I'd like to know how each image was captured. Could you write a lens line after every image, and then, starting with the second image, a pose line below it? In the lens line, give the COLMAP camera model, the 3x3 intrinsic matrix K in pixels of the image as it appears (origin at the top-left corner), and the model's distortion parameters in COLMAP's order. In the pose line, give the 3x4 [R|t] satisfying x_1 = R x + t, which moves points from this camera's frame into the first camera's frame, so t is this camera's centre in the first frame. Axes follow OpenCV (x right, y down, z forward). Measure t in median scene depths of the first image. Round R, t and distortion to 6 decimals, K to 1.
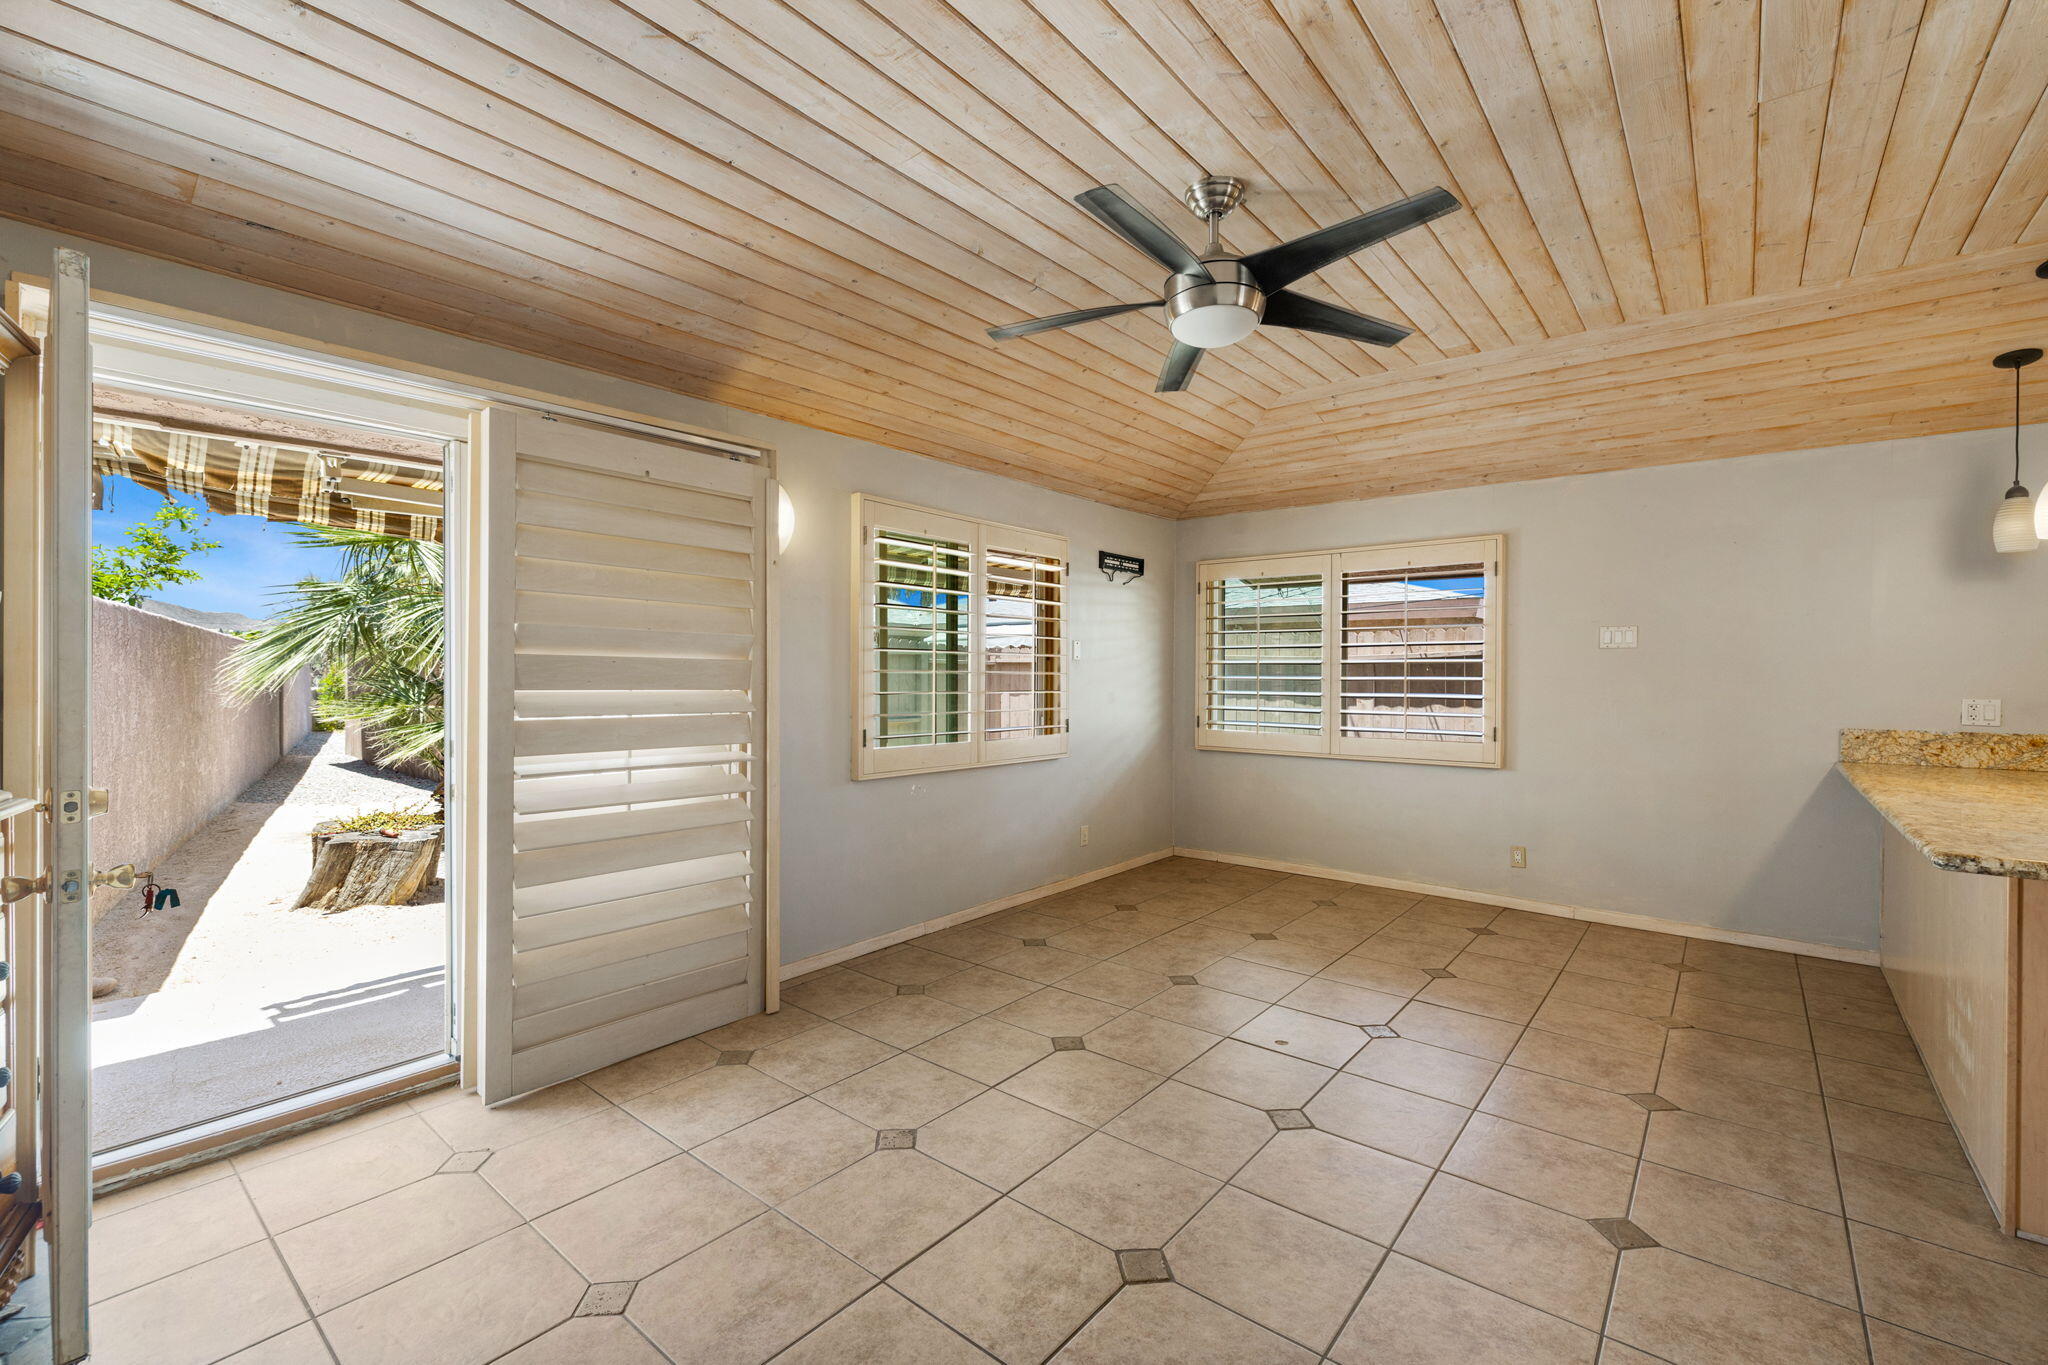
lens RADIAL K [[856.0, 0, 1022.2], [0, 856.0, 685.6], [0, 0, 1]] dist [-0.000280, 0.000184]
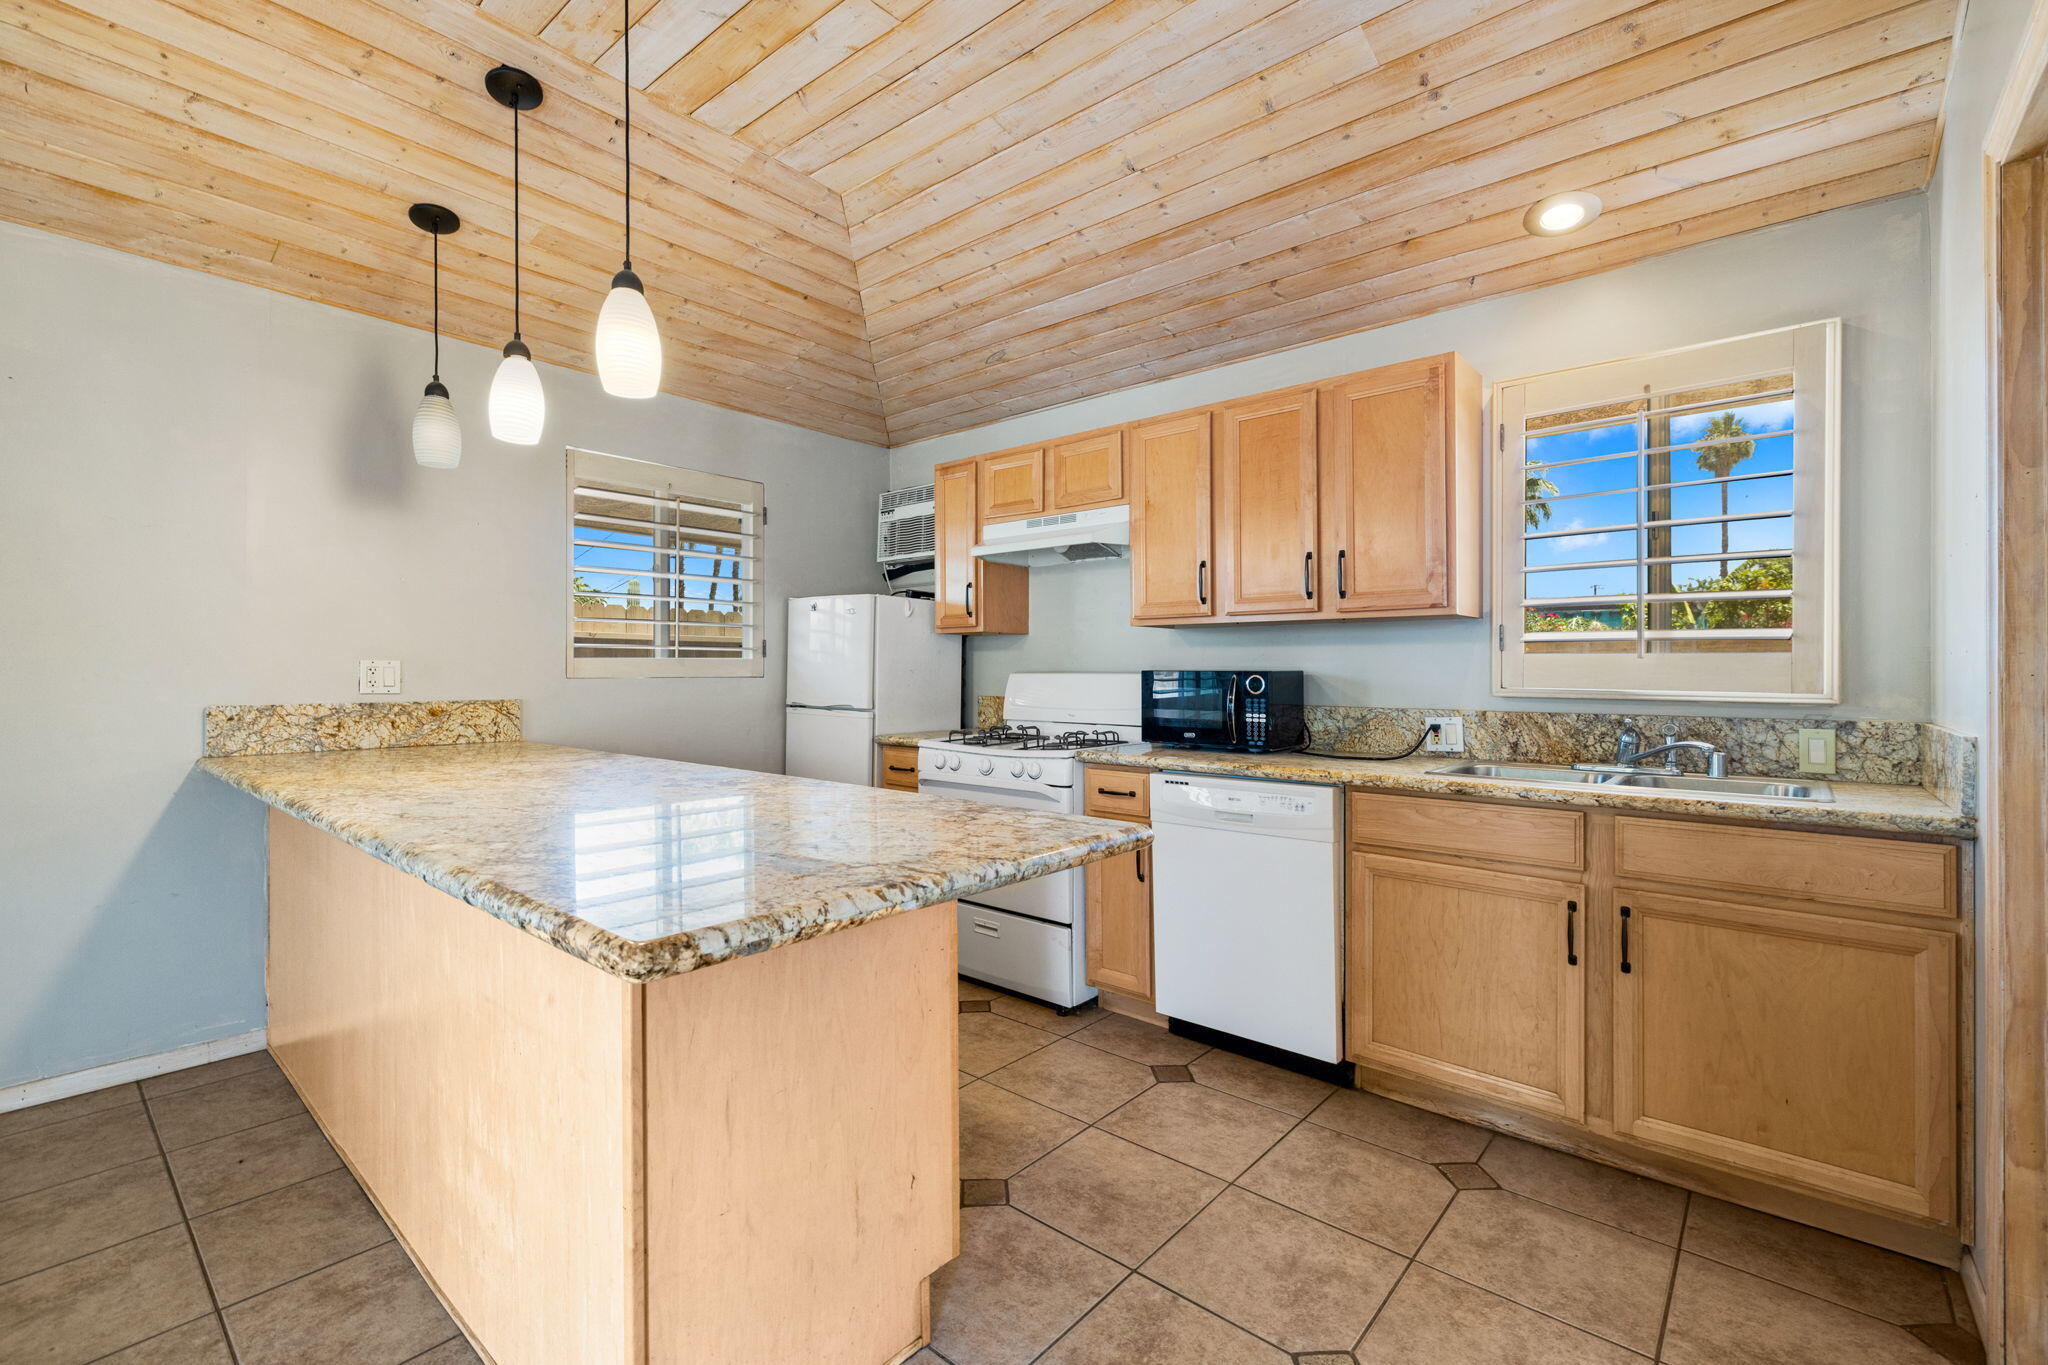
lens RADIAL K [[891.8, 0, 1028.2], [0, 891.8, 673.0], [0, 0, 1]] dist [0.002368, 0.000615]
pose [[0.013420, -0.007756, 0.999880, 0.309774], [0.007660, 0.999941, 0.007654, 0.026281], [-0.999881, 0.007556, 0.013479, 0.397132]]
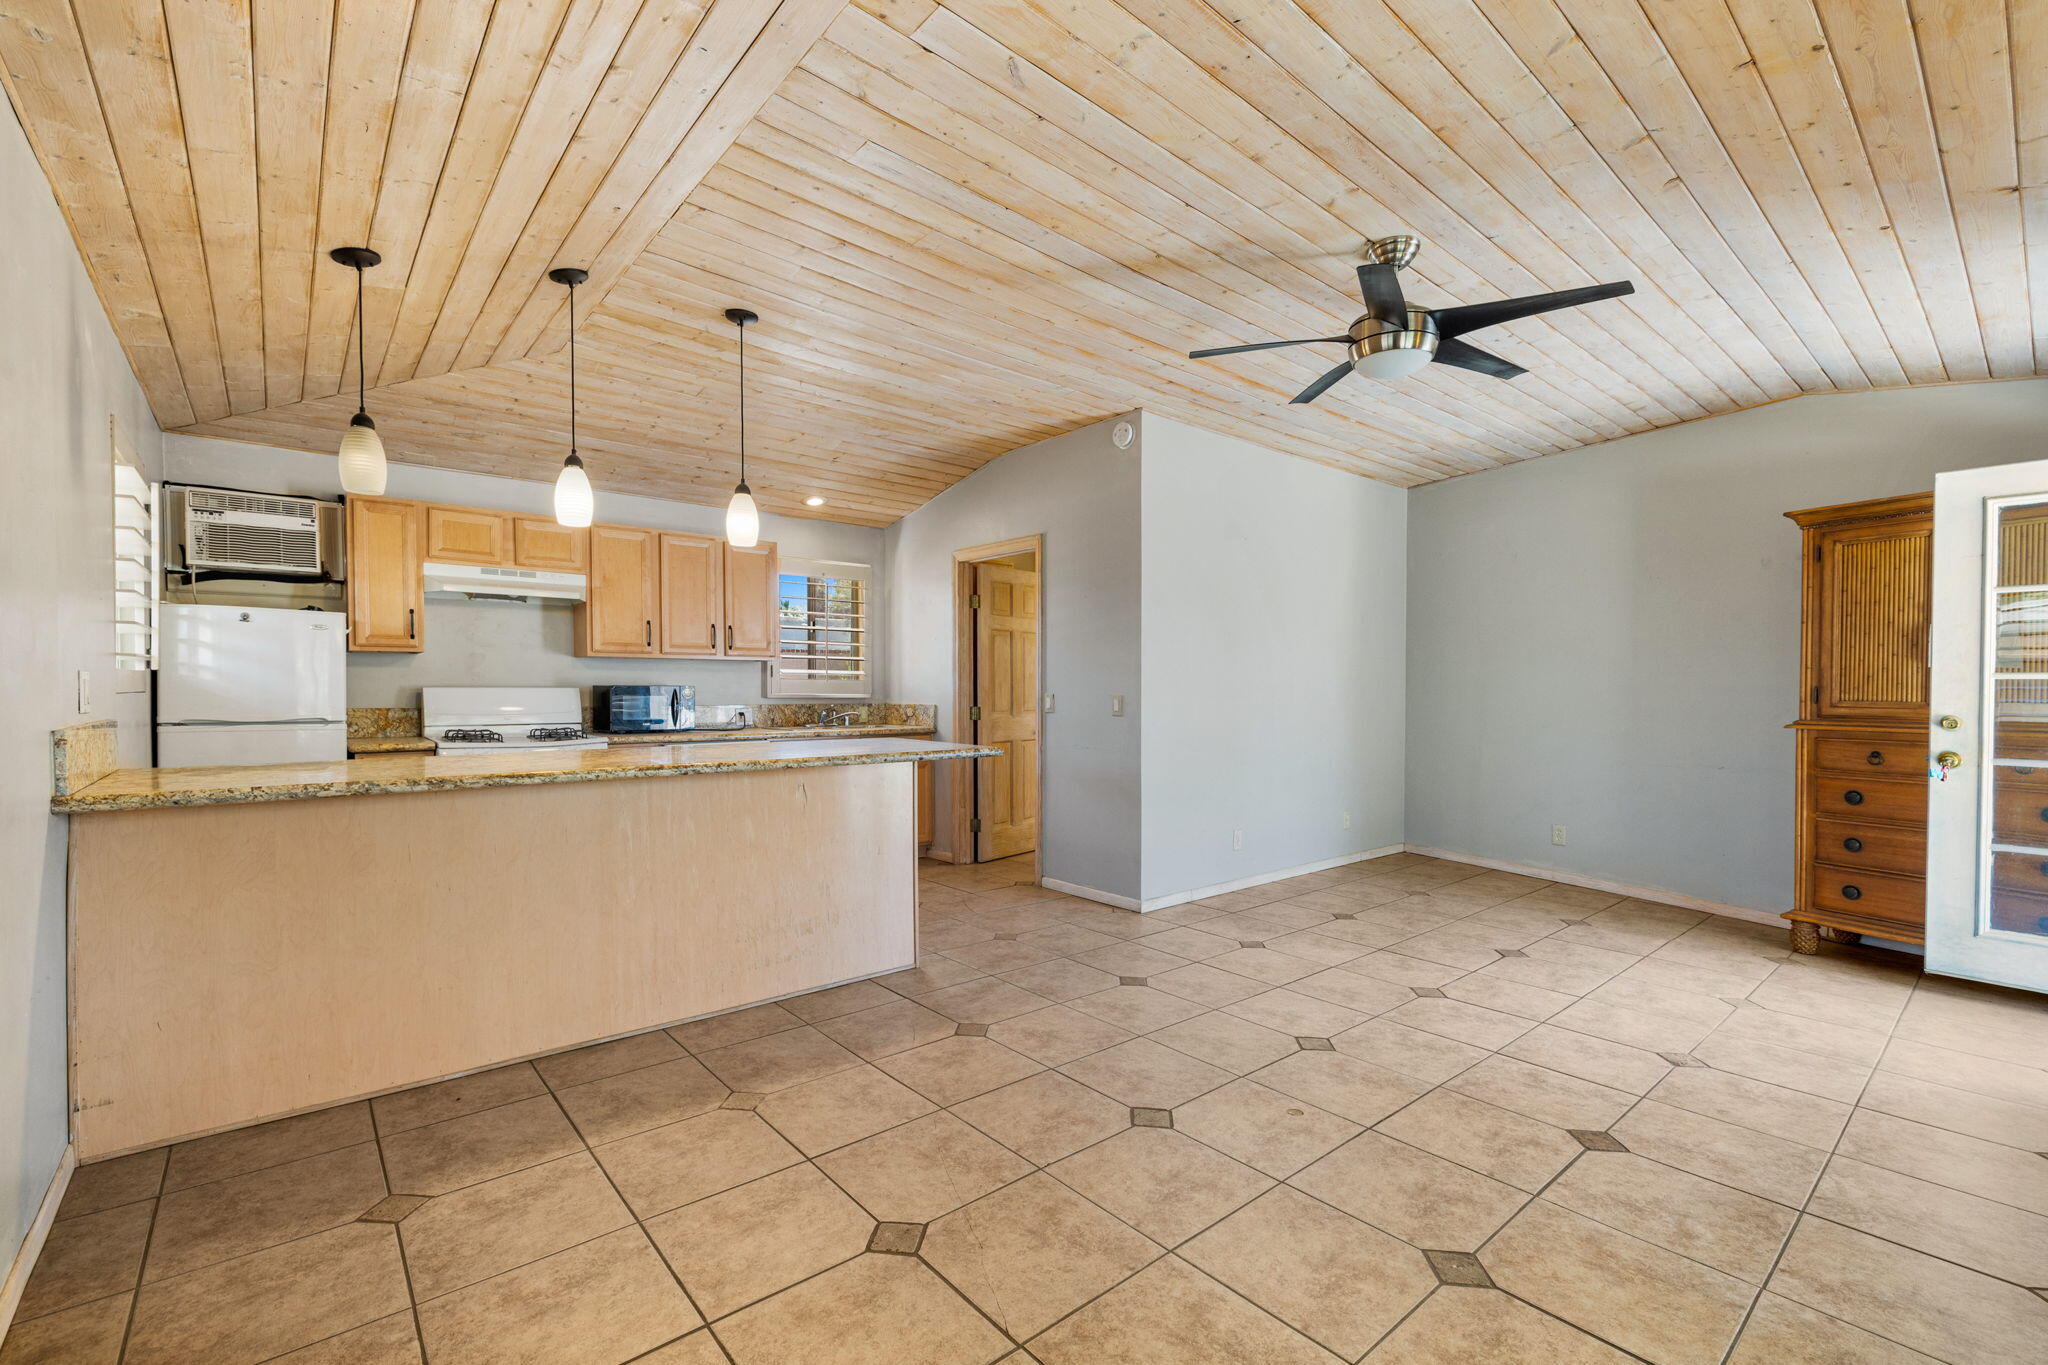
lens RADIAL K [[924.3, 0, 983.6], [0, 924.3, 705.3], [0, 0, 1]] dist [0.001110, 0.000004]
pose [[-0.982639, -0.011218, 0.185189, 0.359313], [-0.006451, 0.999633, 0.026323, 0.020128], [-0.185416, 0.024671, -0.982350, 1.565543]]
